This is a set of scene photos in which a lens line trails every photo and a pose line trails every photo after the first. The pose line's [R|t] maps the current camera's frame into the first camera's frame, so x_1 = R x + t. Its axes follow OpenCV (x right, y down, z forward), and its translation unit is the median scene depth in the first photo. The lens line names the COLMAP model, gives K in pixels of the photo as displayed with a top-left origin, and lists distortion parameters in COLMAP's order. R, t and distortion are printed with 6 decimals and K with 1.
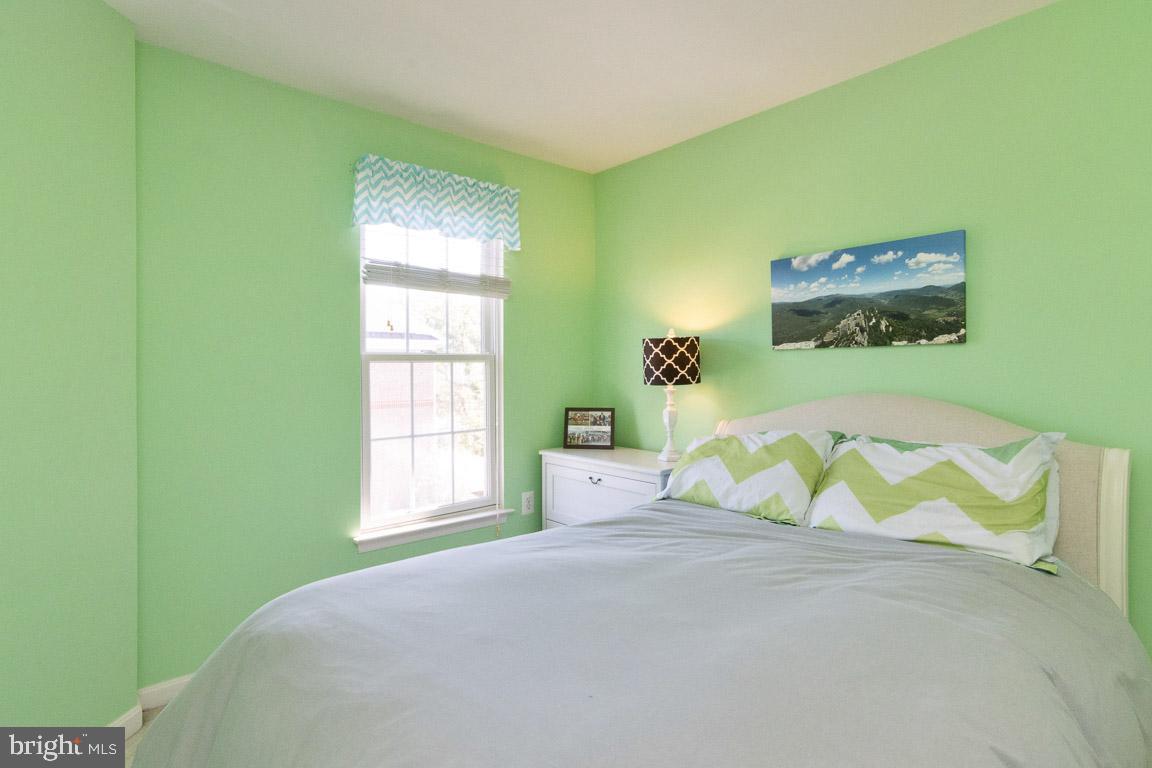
lens RADIAL K [[588.6, 0, 576.4], [0, 588.6, 369.9], [0, 0, 1]] dist [-0.000351, 0.000542]
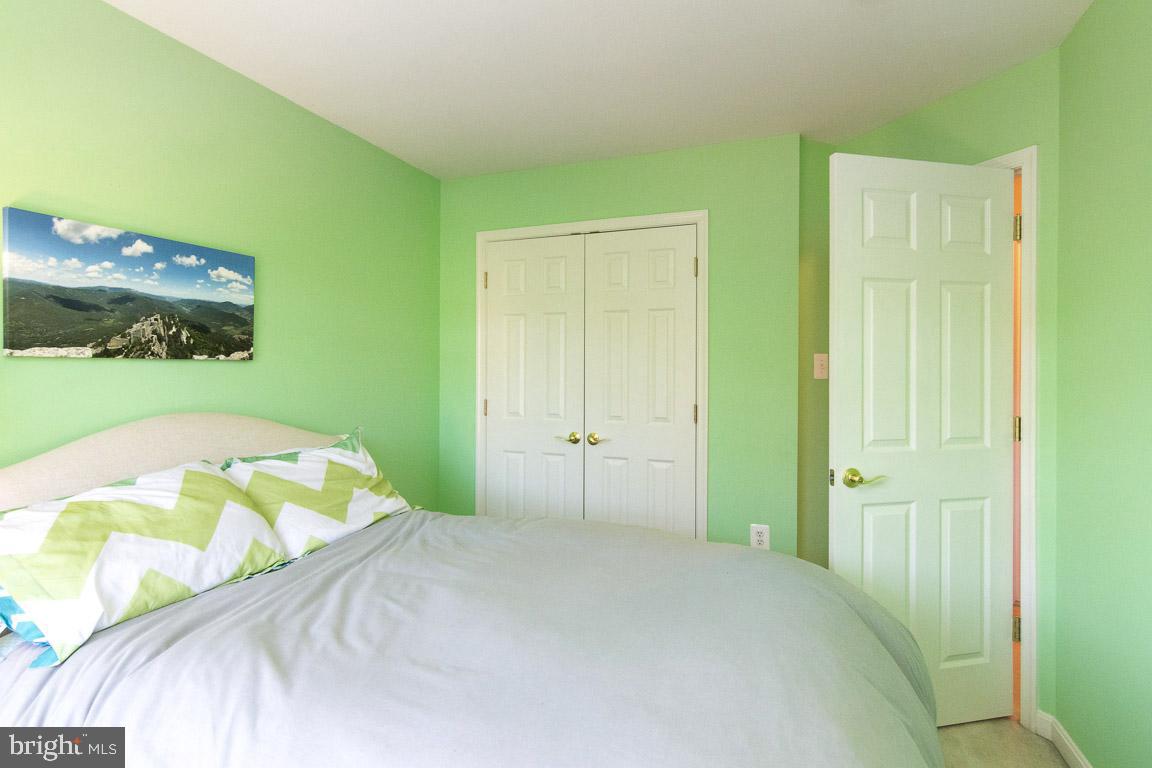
lens RADIAL K [[588.6, 0, 576.4], [0, 588.6, 369.9], [0, 0, 1]] dist [-0.000351, 0.000542]
pose [[-0.465182, 0.008490, 0.885174, -0.533288], [0.003538, 0.999964, -0.007732, -0.015778], [-0.885208, -0.000465, -0.465195, 0.883981]]
